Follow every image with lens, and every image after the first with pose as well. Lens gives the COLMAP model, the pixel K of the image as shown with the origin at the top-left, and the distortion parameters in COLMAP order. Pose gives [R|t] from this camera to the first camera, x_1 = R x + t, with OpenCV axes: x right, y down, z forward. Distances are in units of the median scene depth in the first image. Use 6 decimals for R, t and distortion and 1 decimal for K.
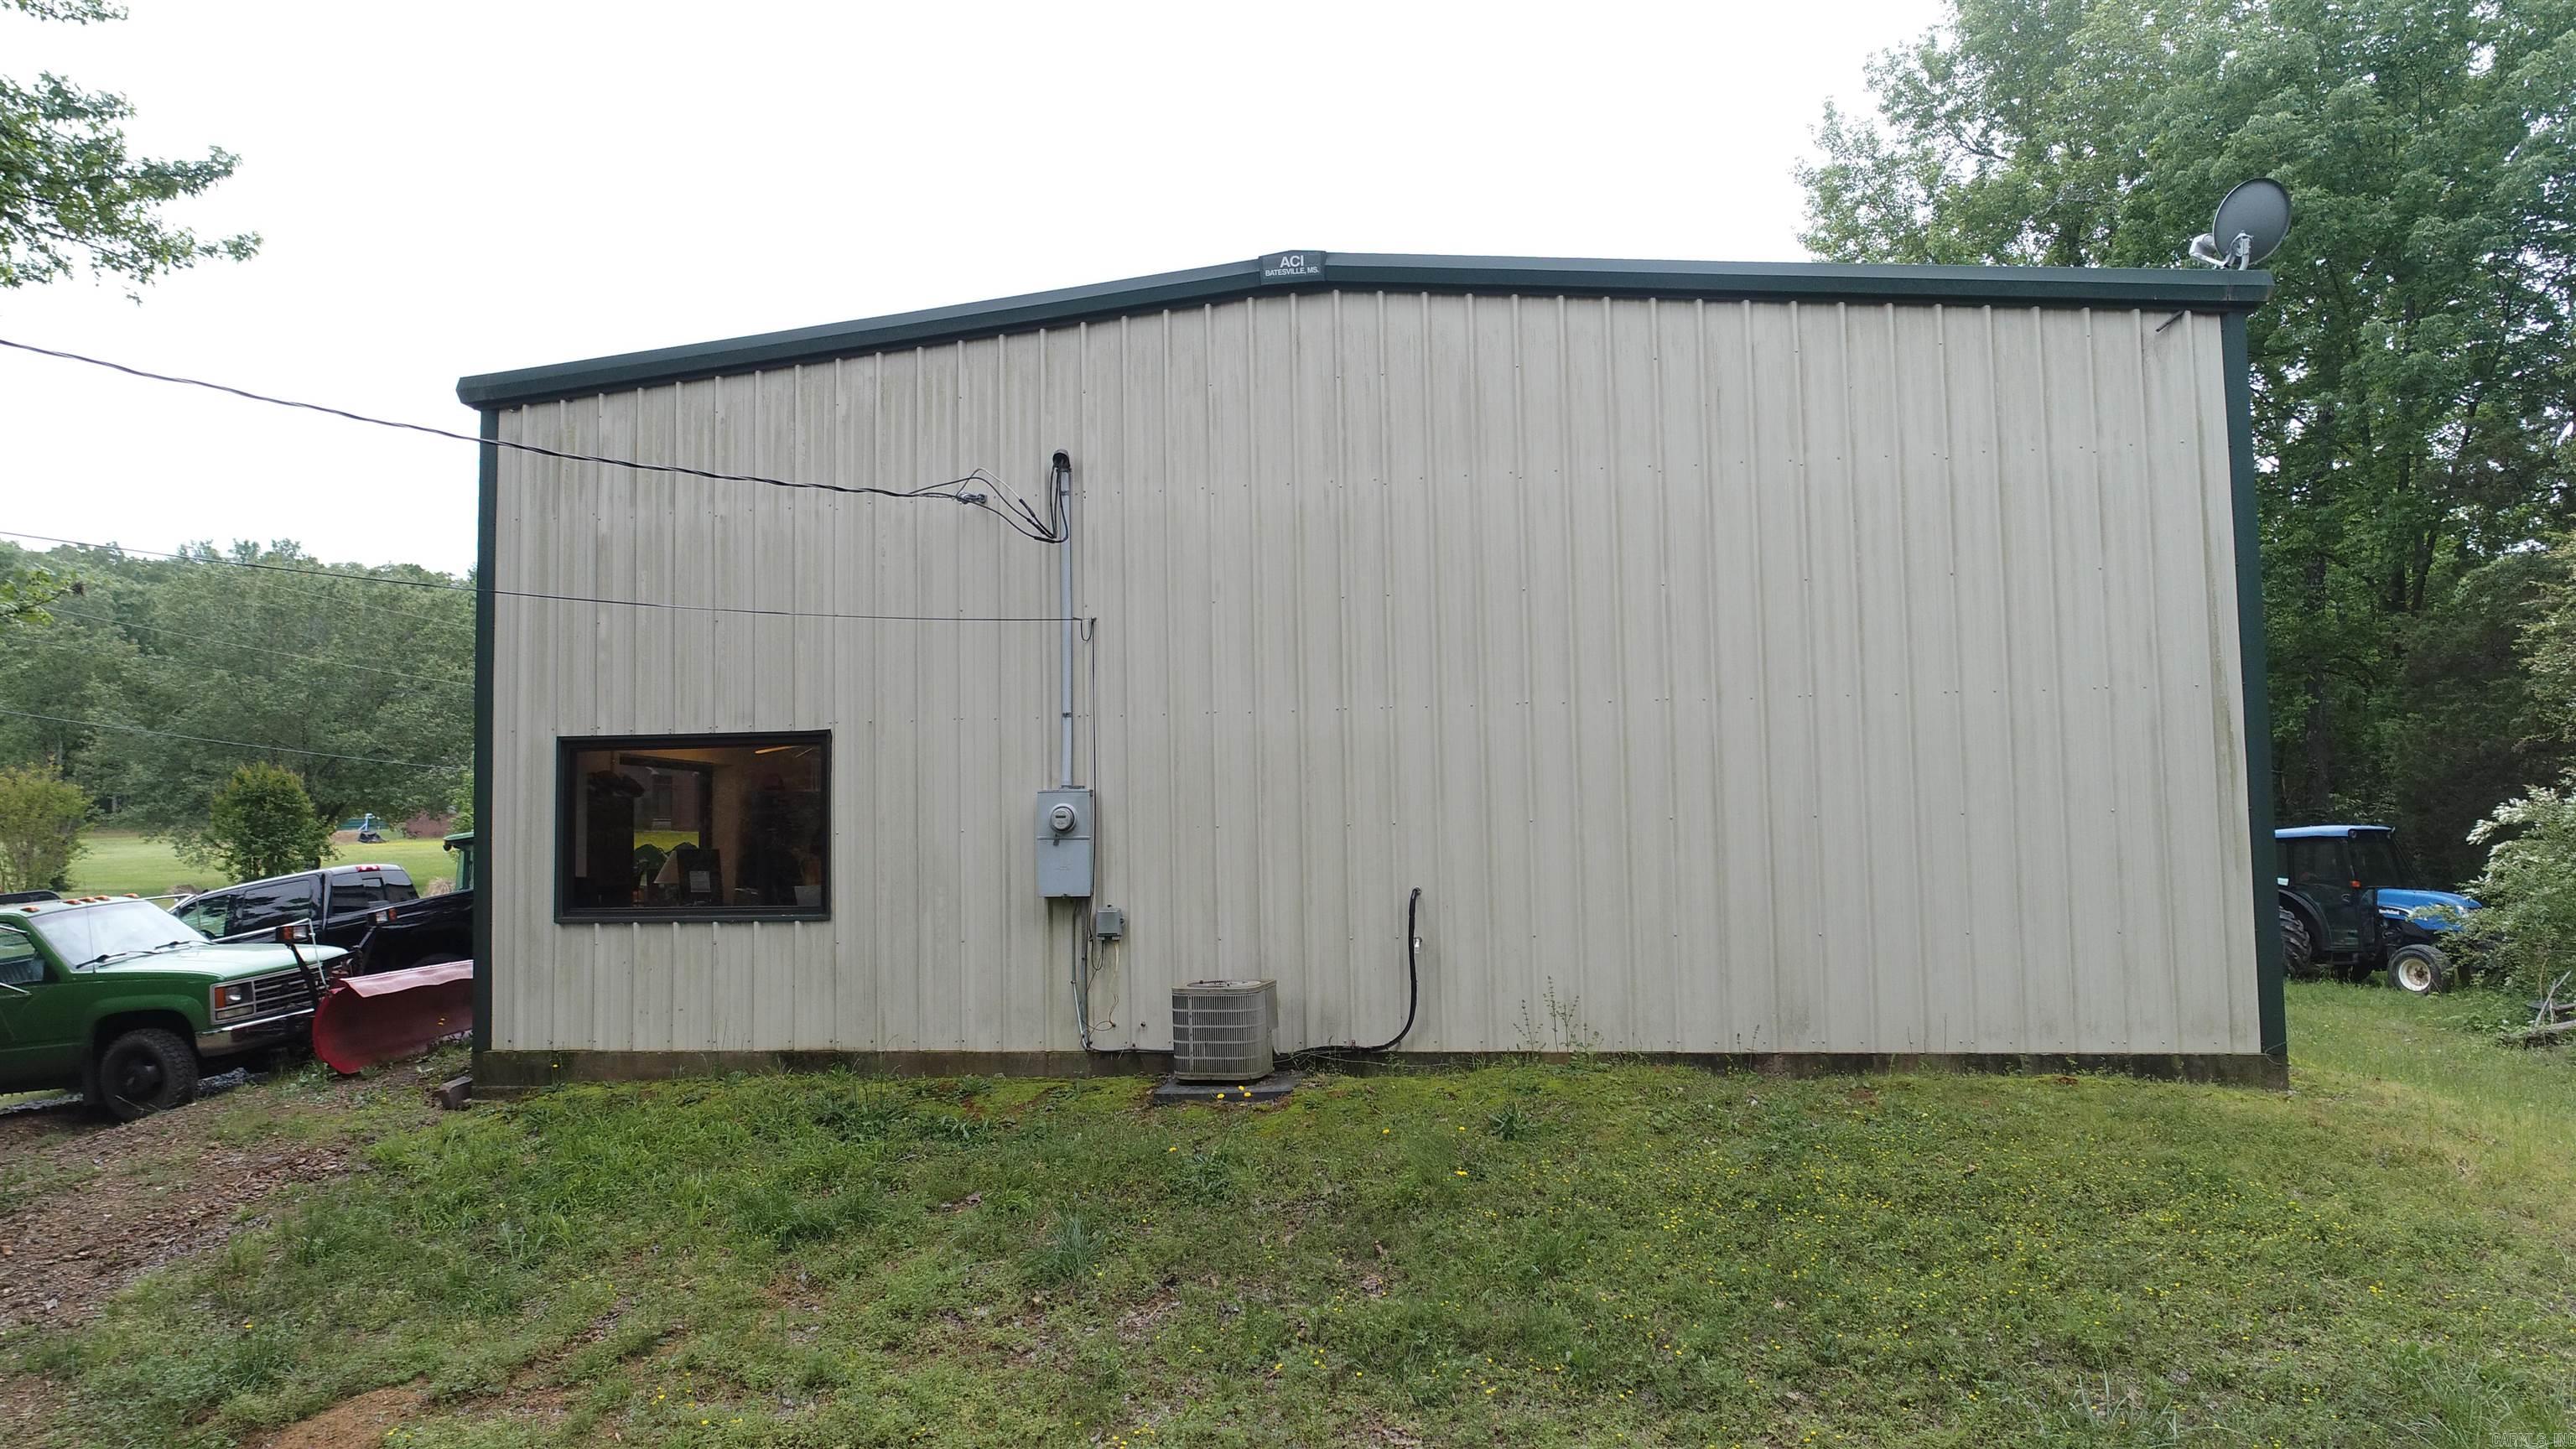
lens RADIAL K [[1744.8, 0, 1289.5], [0, 1744.8, 725.8], [0, 0, 1]] dist [0.005540, 0.001382]
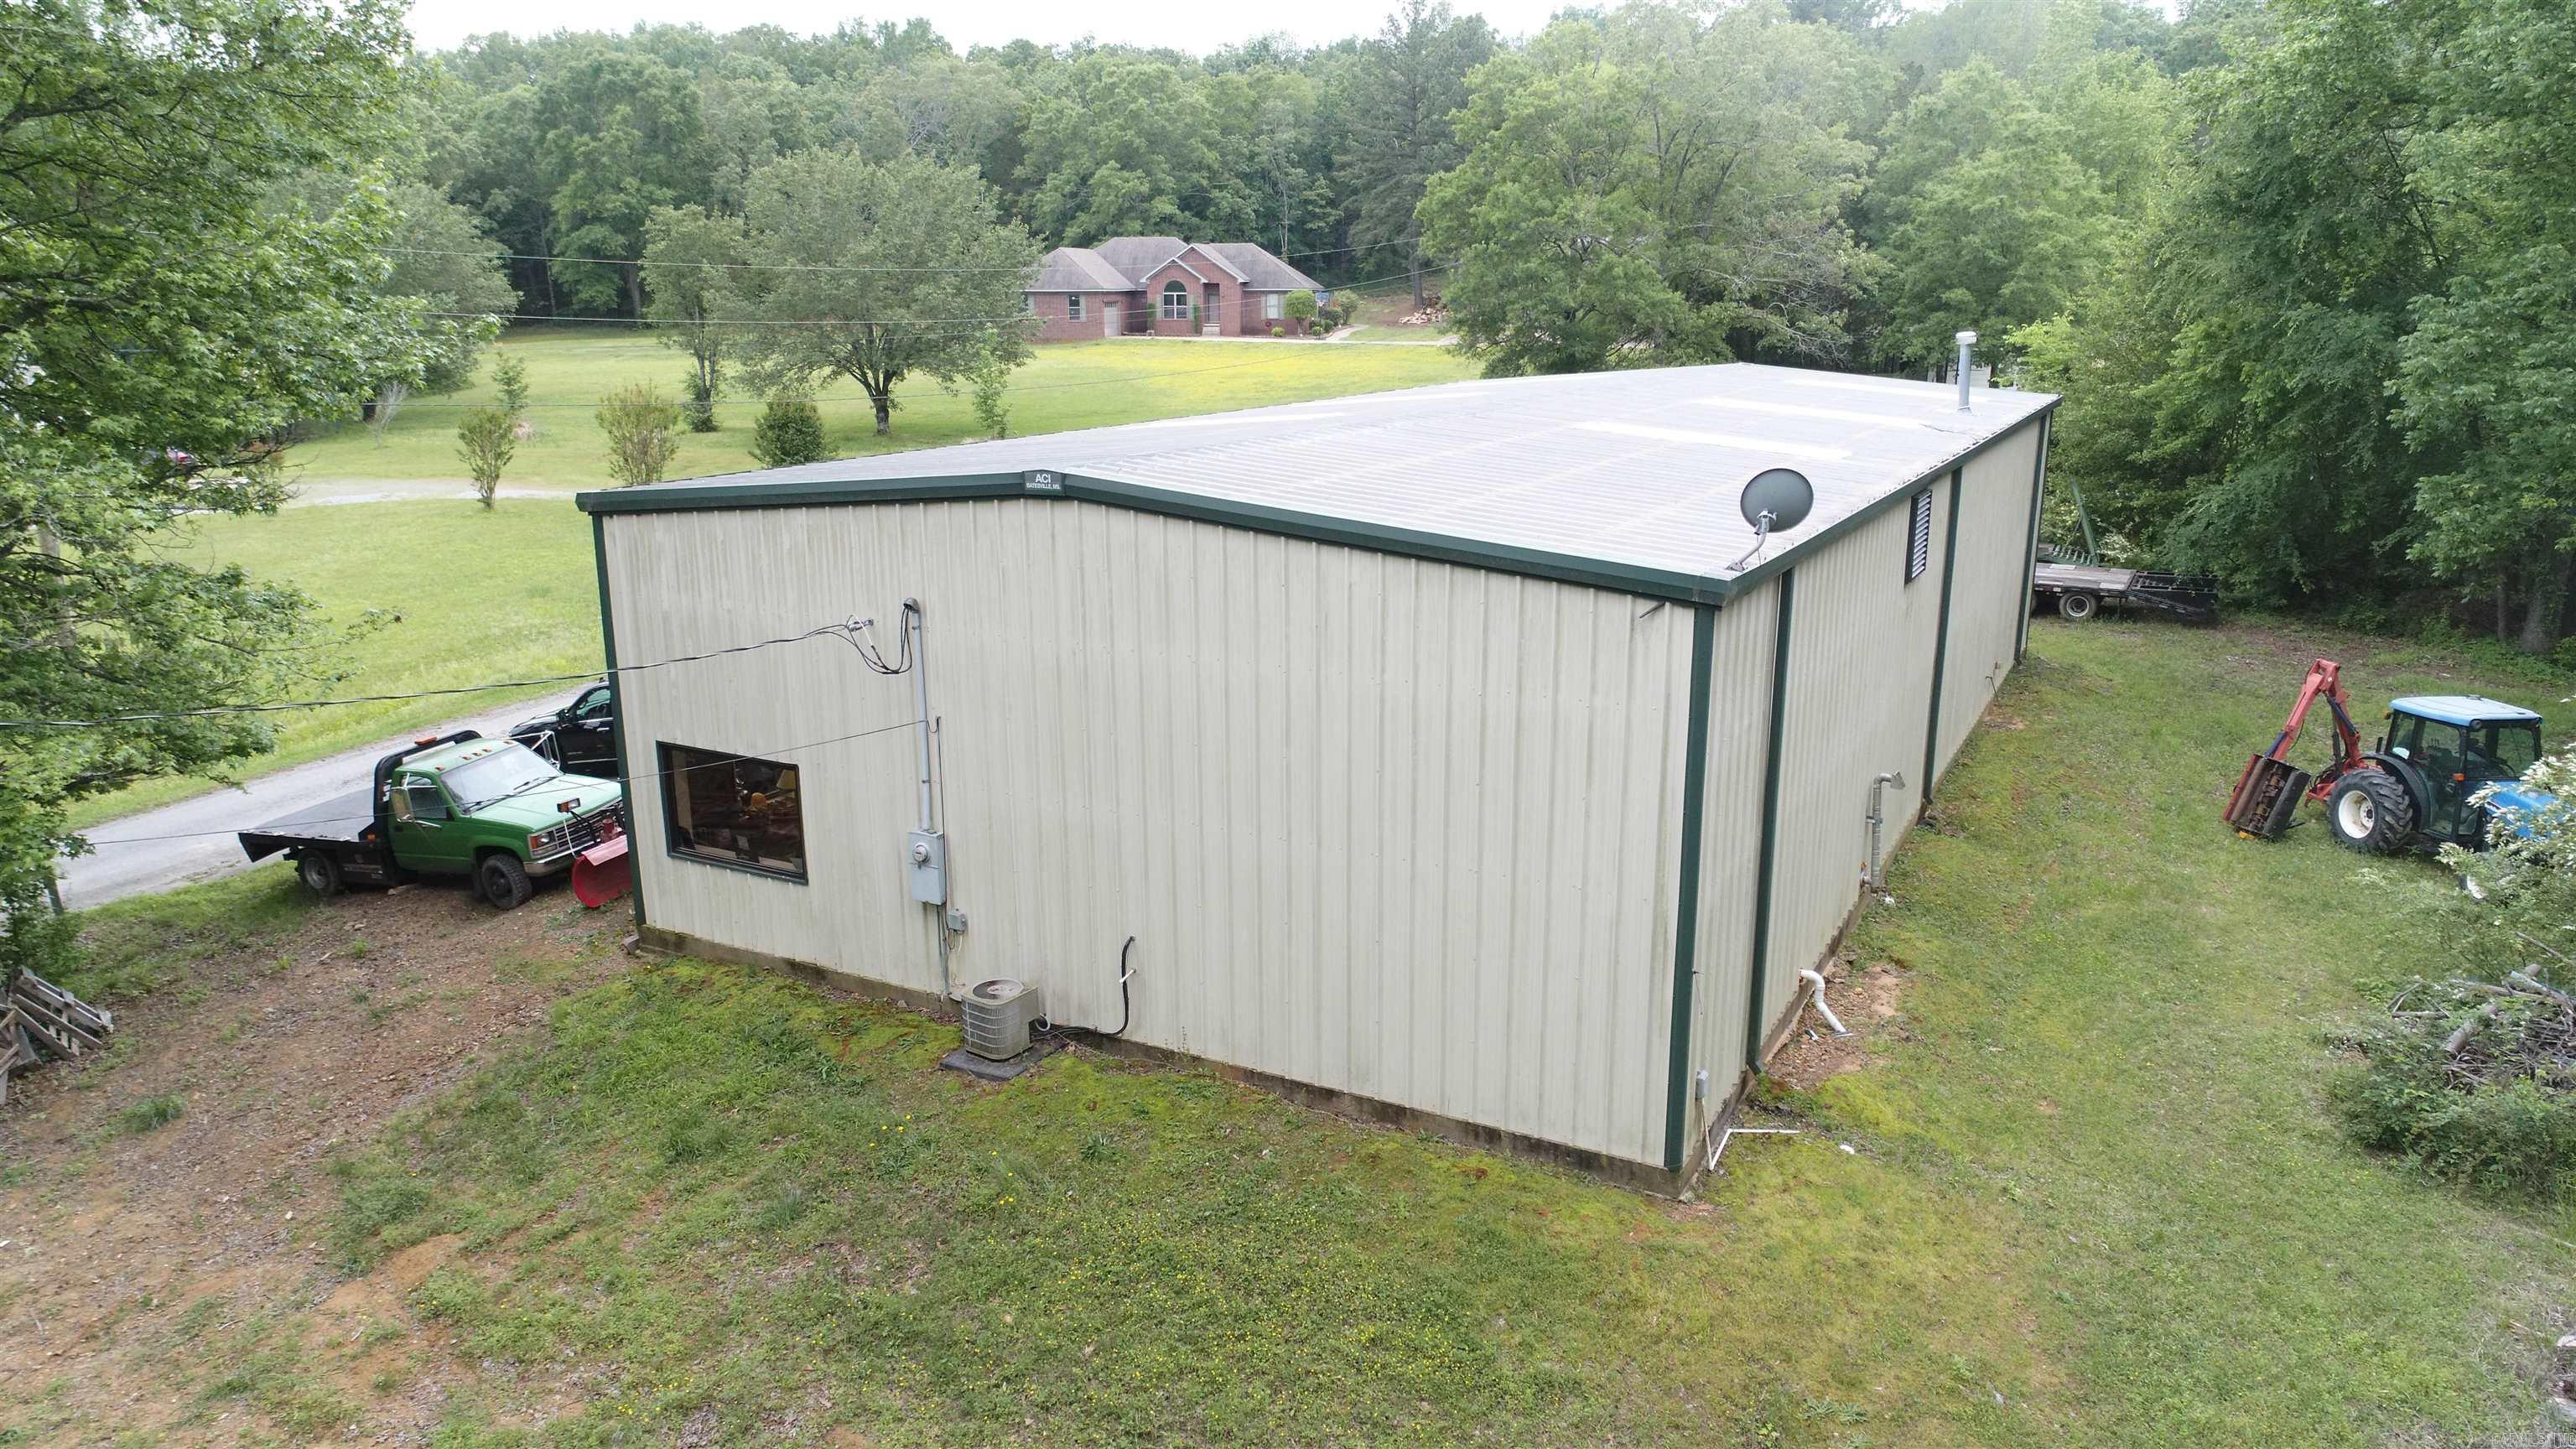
lens RADIAL K [[1744.8, 0, 1284.7], [0, 1744.8, 726.3], [0, 0, 1]] dist [0.005540, 0.001382]
pose [[0.938730, 0.095535, -0.331149, 0.624633], [0.014557, 0.948968, 0.315037, -0.499611], [0.344347, -0.300555, 0.889434, -0.163203]]
